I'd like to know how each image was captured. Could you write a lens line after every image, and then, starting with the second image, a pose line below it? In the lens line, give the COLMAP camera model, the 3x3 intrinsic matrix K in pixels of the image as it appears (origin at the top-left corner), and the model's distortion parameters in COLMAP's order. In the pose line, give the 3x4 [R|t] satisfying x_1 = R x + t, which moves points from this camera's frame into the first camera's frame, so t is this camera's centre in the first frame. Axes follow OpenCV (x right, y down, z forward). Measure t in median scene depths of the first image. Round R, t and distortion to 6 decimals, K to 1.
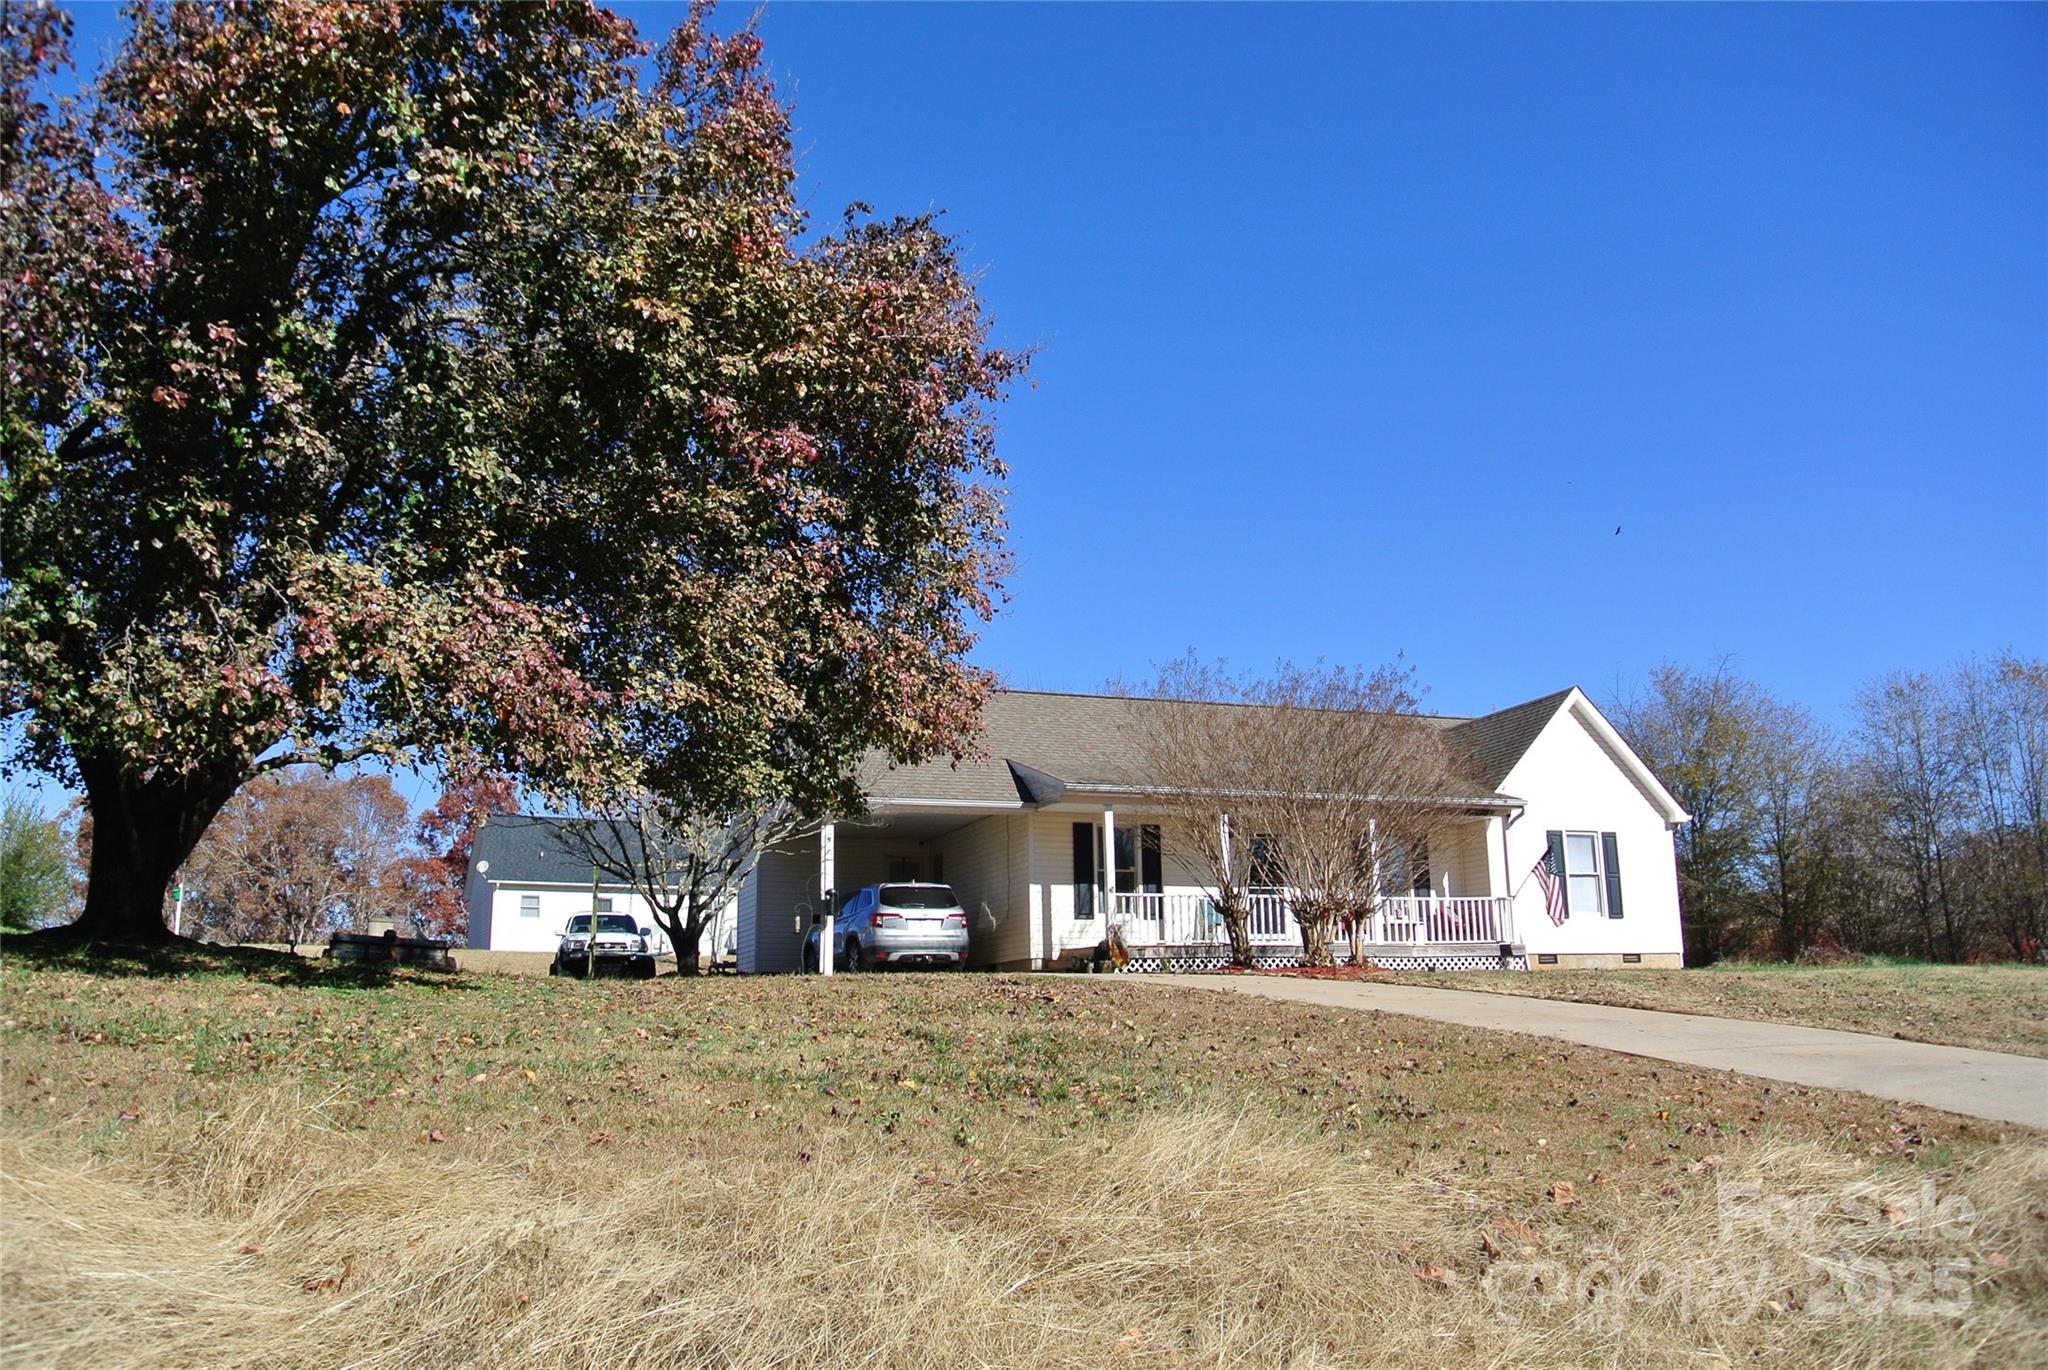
lens RADIAL K [[1597.1, 0, 1032.6], [0, 1597.1, 686.9], [0, 0, 1]] dist [-0.085838, 0.032611]
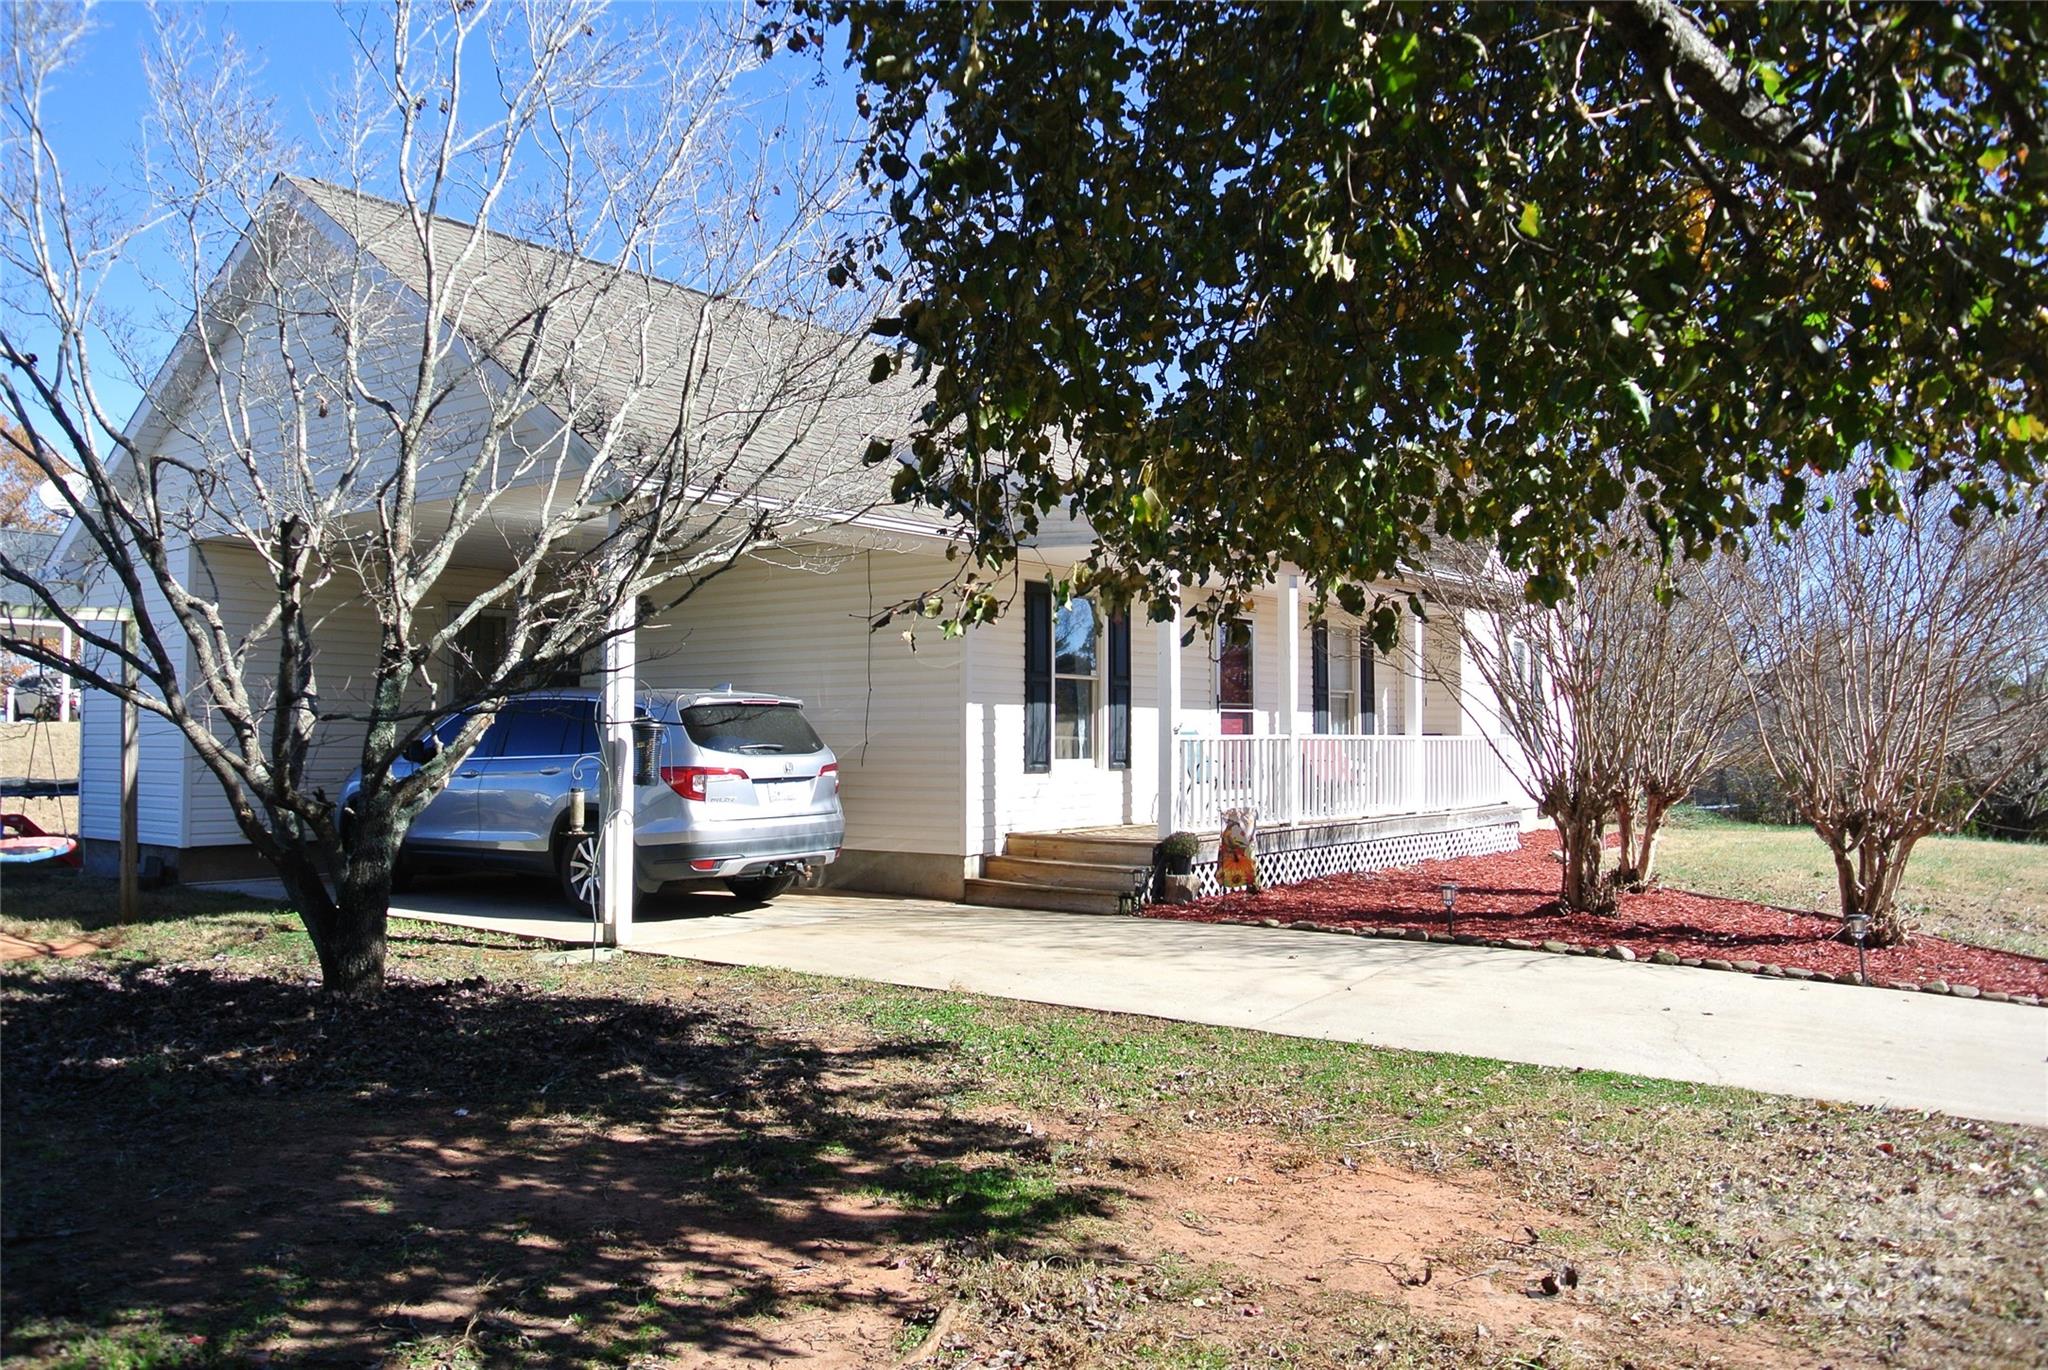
lens RADIAL K [[1597.1, 0, 1022.9], [0, 1597.1, 666.0], [0, 0, 1]] dist [-0.085838, 0.032611]
pose [[0.835893, 0.038620, 0.547532, -0.233925], [-0.126788, 0.984130, 0.124145, 0.046980], [-0.534048, -0.173193, 0.827524, 0.552272]]
